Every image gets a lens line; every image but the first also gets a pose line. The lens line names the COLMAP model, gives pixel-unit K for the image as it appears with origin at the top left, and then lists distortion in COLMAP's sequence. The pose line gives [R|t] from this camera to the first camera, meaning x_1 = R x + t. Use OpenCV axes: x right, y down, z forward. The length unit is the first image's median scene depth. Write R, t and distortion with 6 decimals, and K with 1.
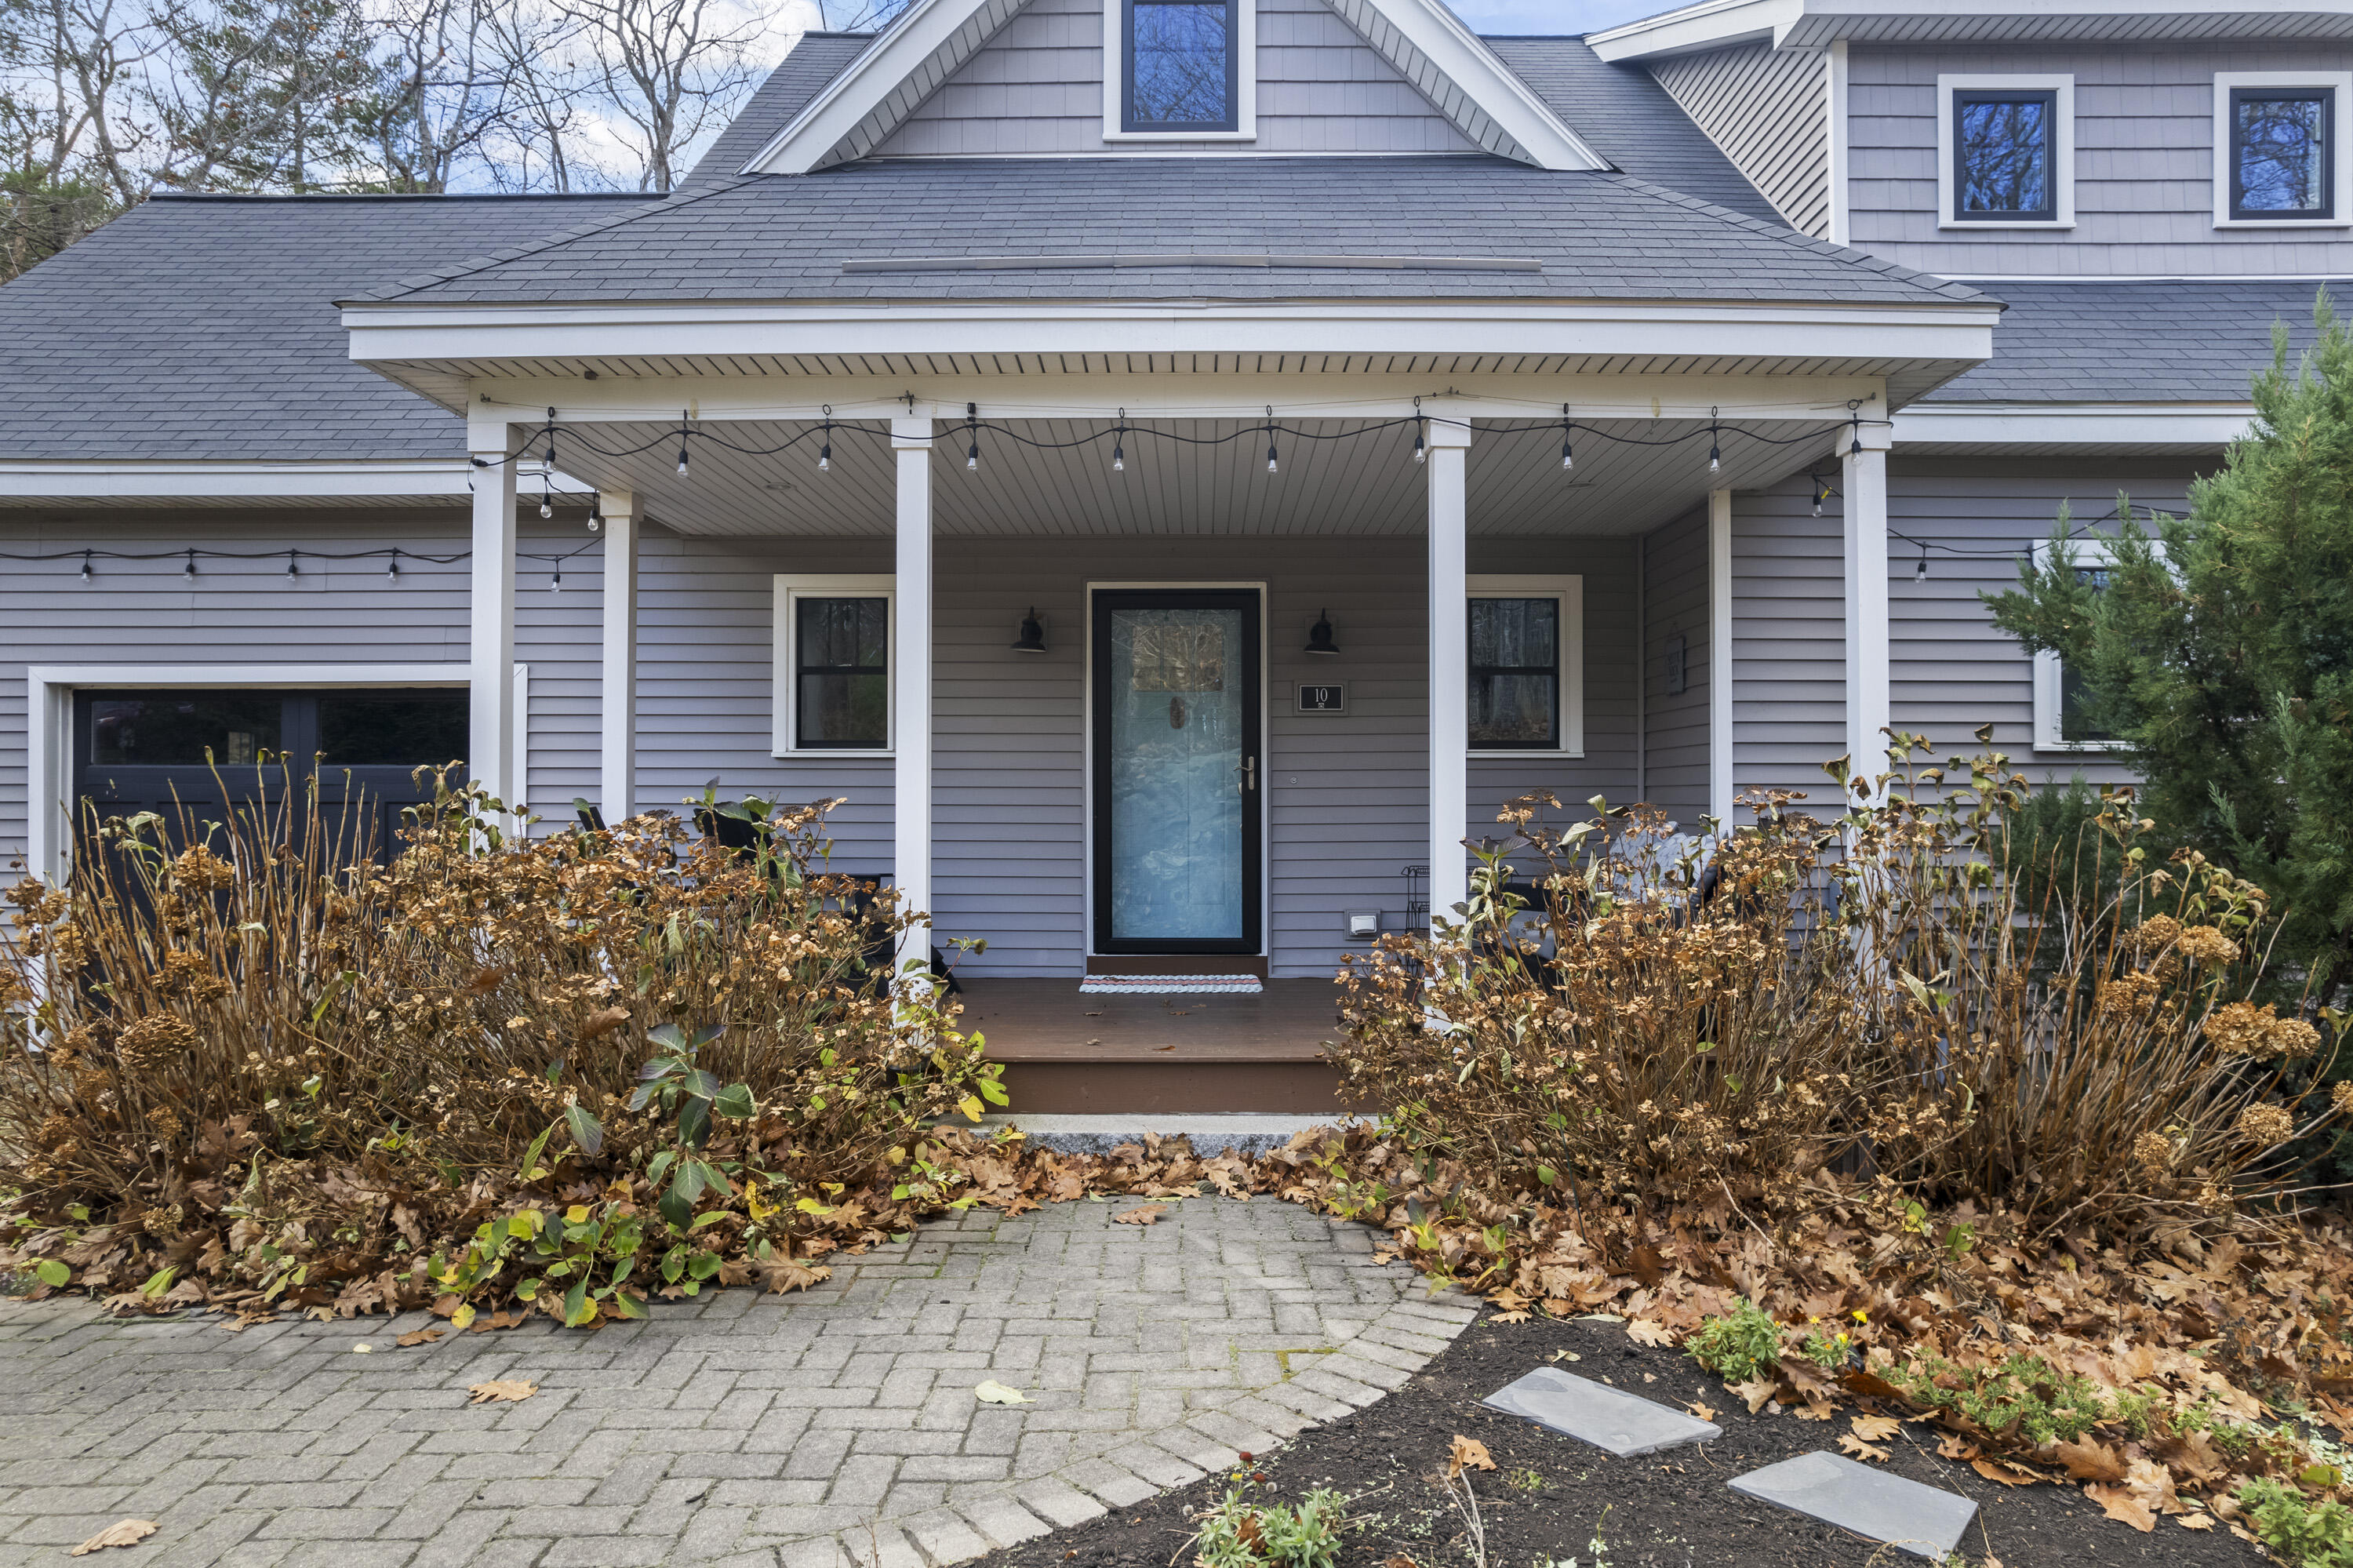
lens RADIAL K [[1492.4, 0, 1192.5], [0, 1492.4, 791.4], [0, 0, 1]] dist [-0.073384, 0.068529]
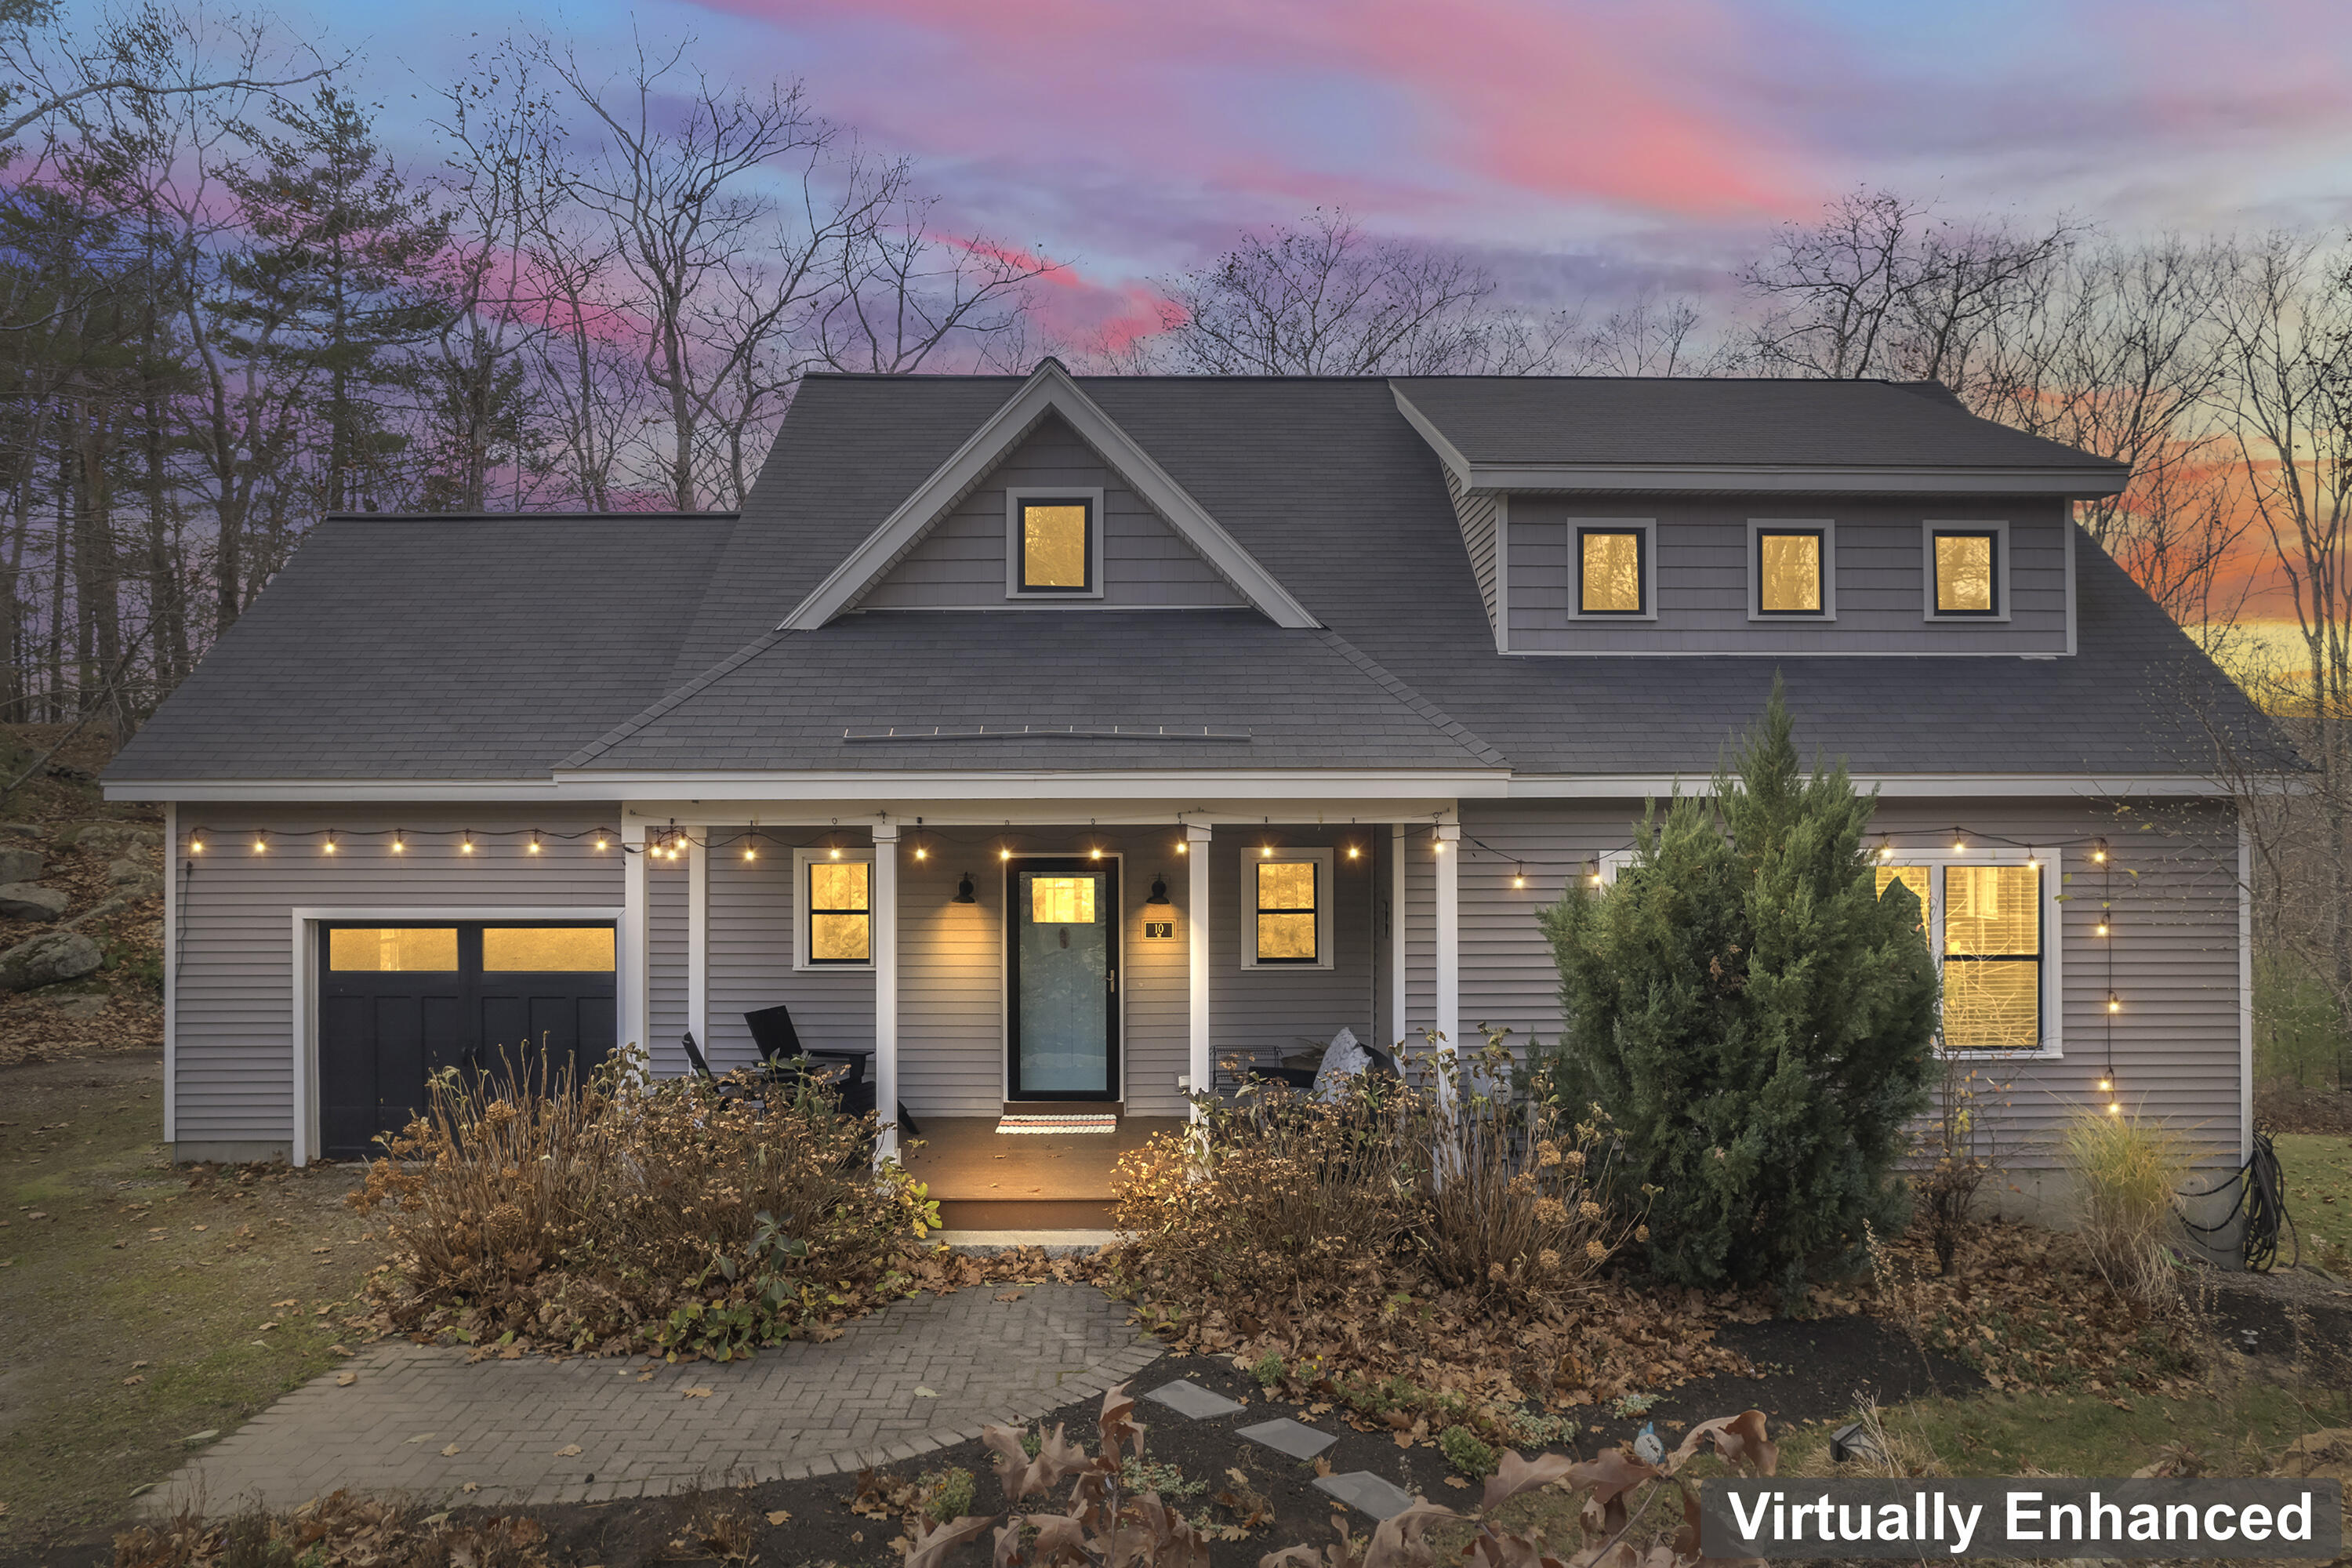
lens RADIAL K [[1491.7, 0, 1192.0], [0, 1491.7, 791.4], [0, 0, 1]] dist [-0.073384, 0.068529]
pose [[0.999906, -0.001194, 0.013645, 0.193799], [0.001187, 0.999999, 0.000582, -0.398312], [-0.013645, -0.000566, 0.999907, -0.979676]]
